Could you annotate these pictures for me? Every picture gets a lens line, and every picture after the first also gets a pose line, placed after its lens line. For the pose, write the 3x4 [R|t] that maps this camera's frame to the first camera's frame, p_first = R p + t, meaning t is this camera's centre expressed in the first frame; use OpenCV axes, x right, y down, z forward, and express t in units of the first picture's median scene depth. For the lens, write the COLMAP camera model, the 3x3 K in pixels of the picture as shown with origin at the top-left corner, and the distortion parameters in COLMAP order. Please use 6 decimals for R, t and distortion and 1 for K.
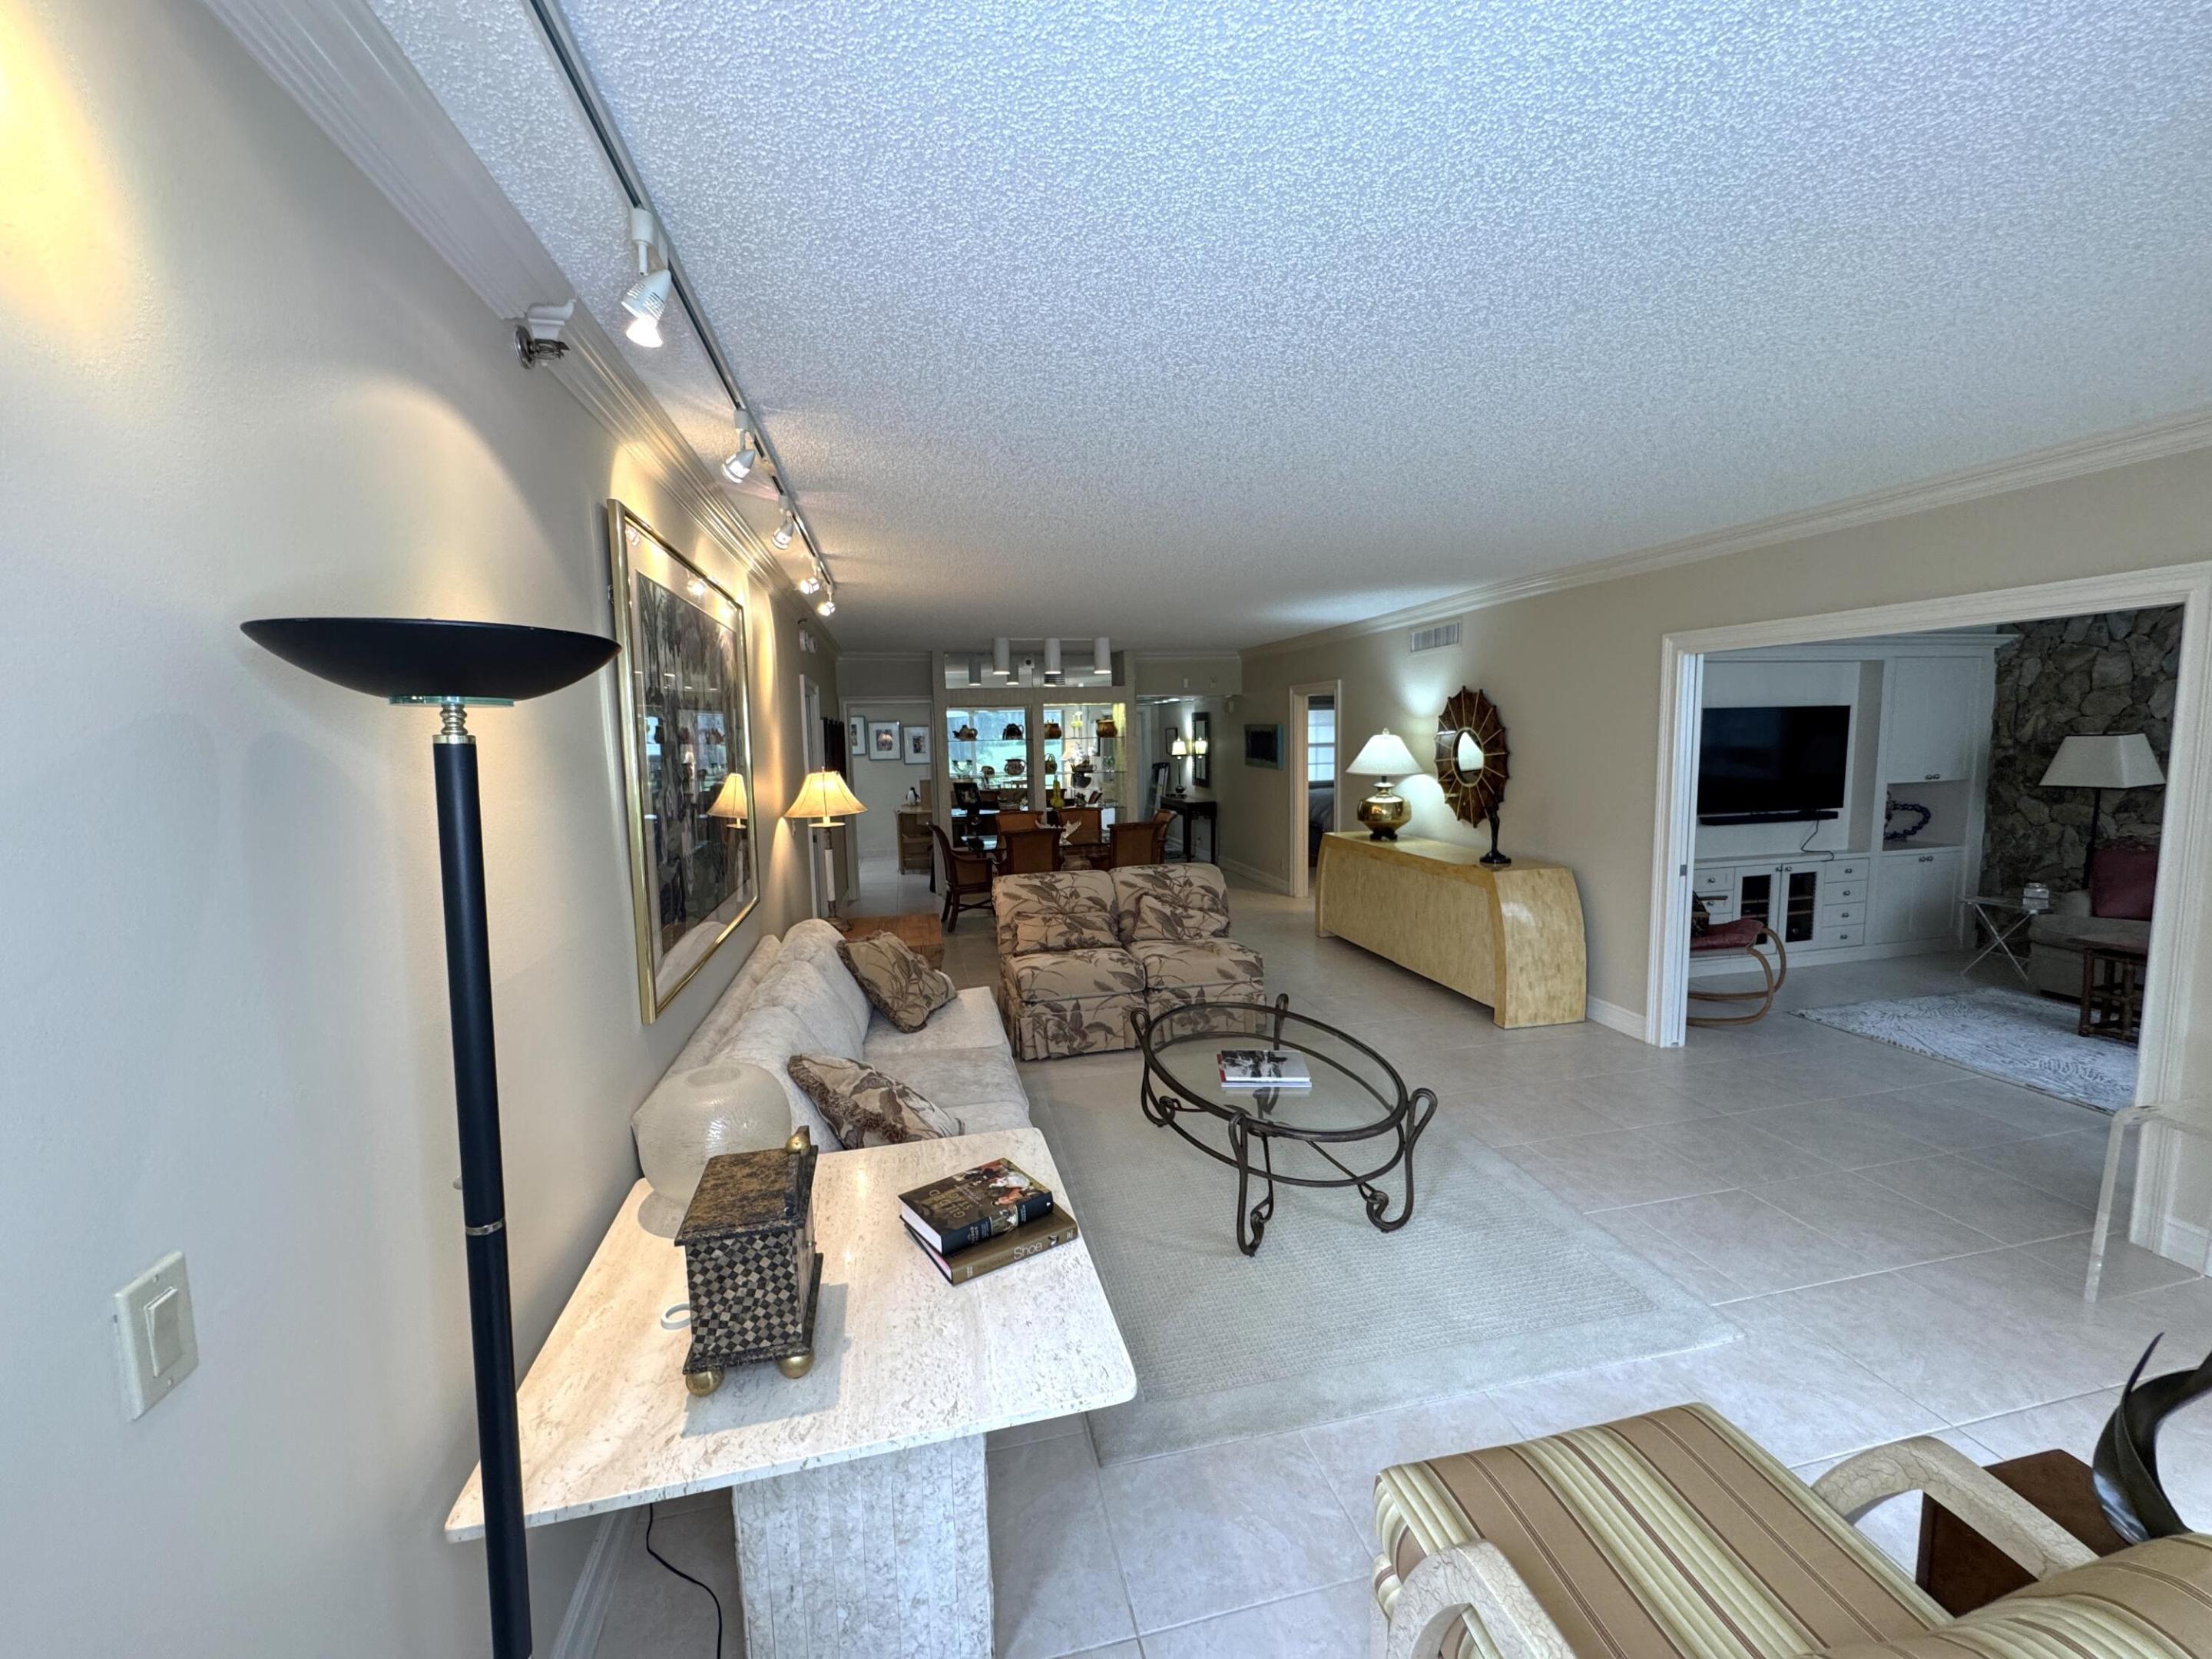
lens RADIAL K [[887.7, 0, 1106.0], [0, 887.7, 829.5], [0, 0, 1]] dist [0.001194, 0.000296]
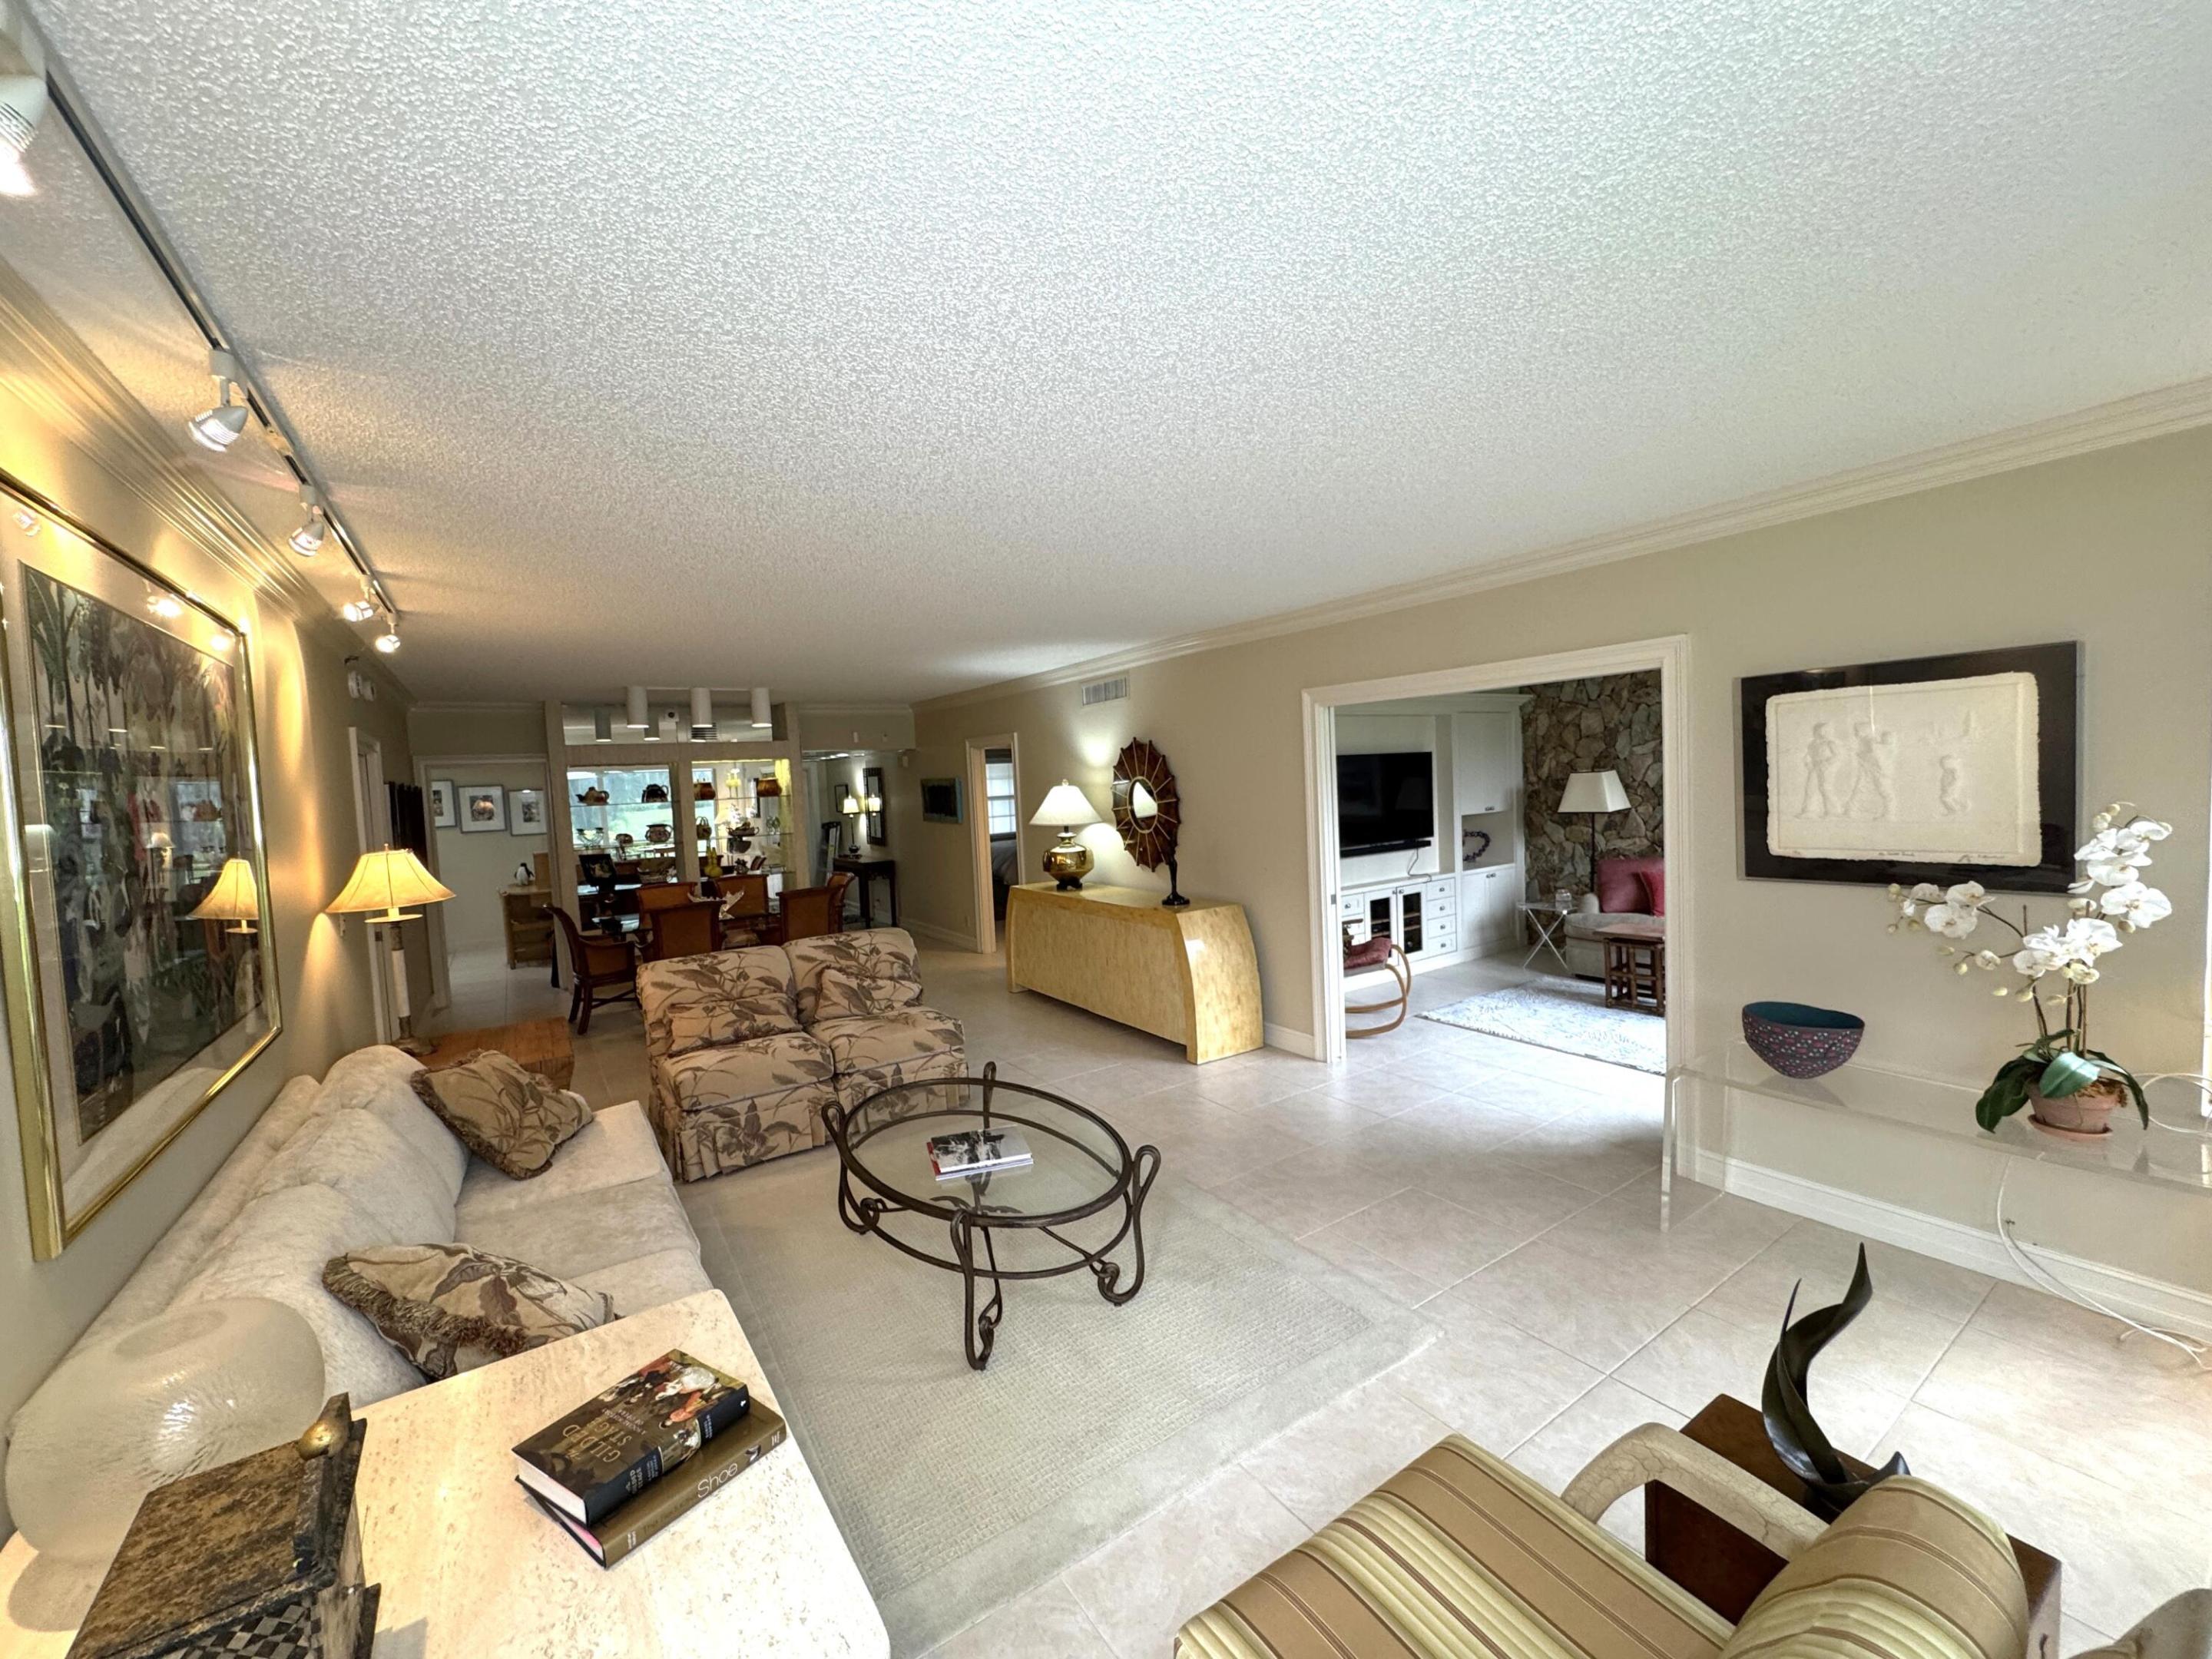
lens RADIAL K [[888.4, 0, 1106.0], [0, 888.4, 829.5], [0, 0, 1]] dist [-0.002845, 0.000522]
pose [[0.932632, -0.042706, 0.358294, -0.012020], [0.064843, 0.996642, -0.049993, -0.004862], [-0.354956, 0.069858, 0.932269, 0.067099]]
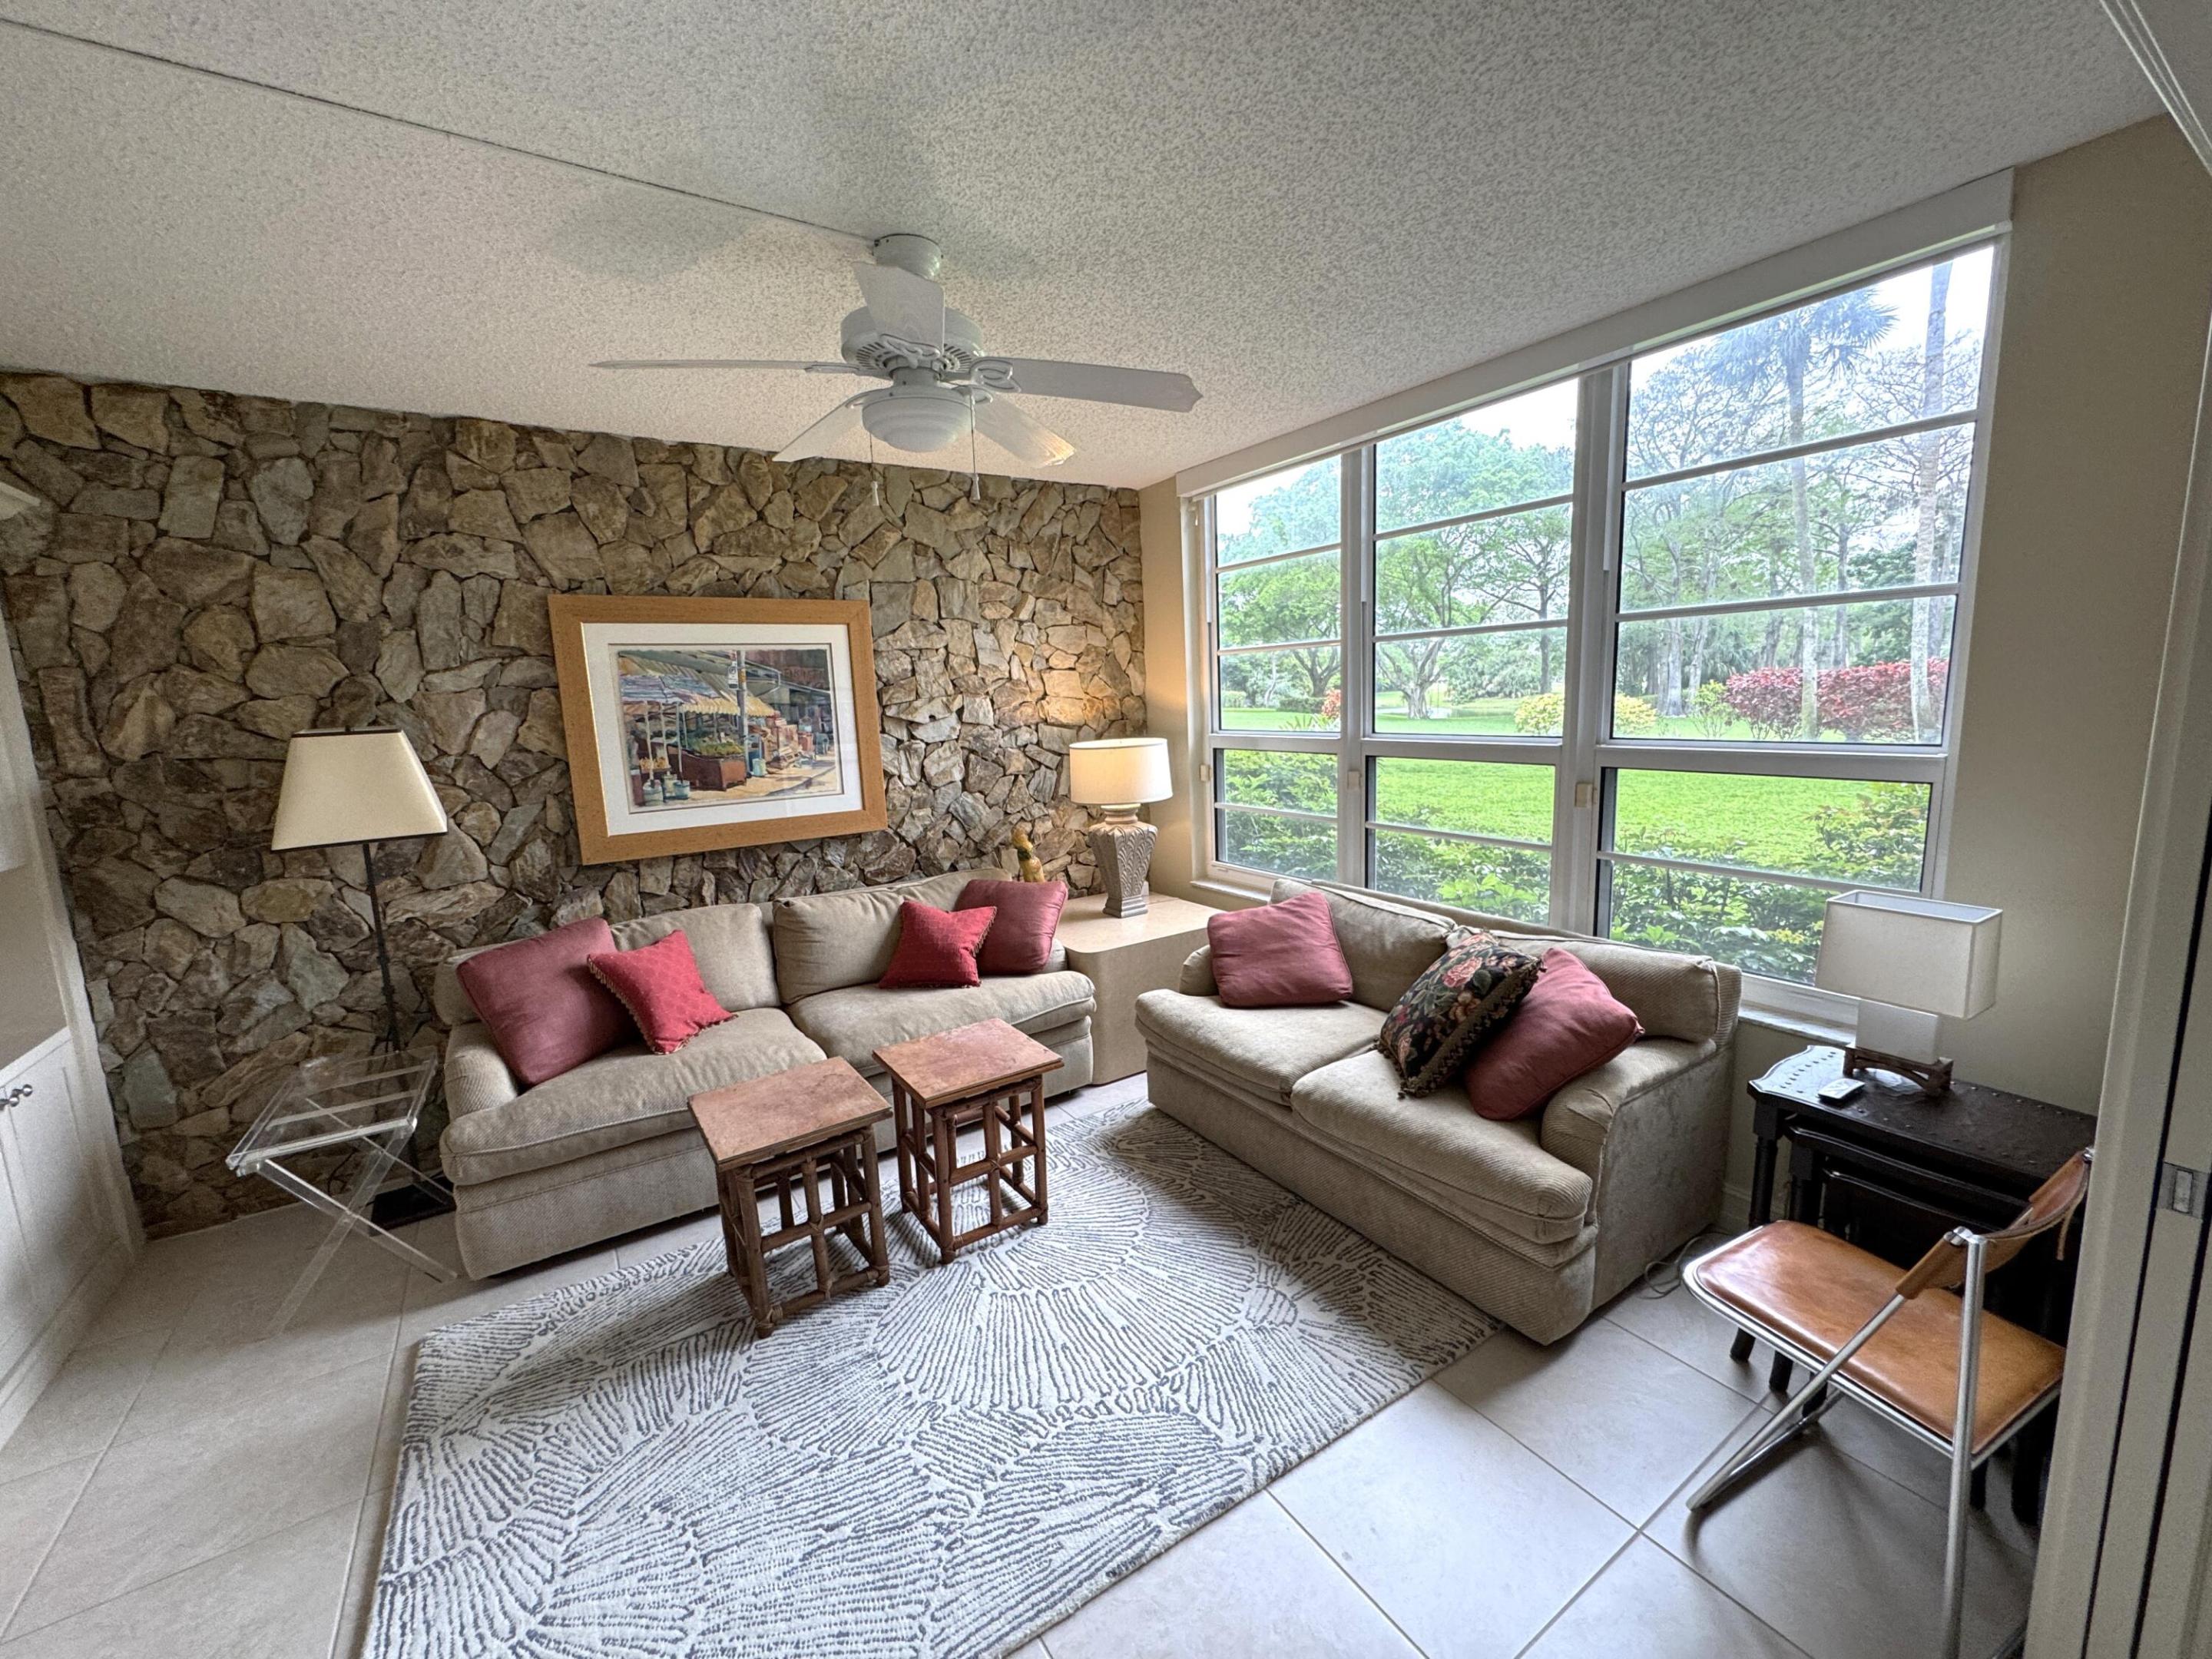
lens RADIAL K [[888.4, 0, 1106.0], [0, 888.4, 829.5], [0, 0, 1]] dist [-0.002845, 0.000522]
pose [[-0.343232, -0.111718, 0.932583, 0.691055], [0.144176, 0.974867, 0.169847, -0.105214], [-0.928119, 0.192753, -0.318498, 1.048334]]
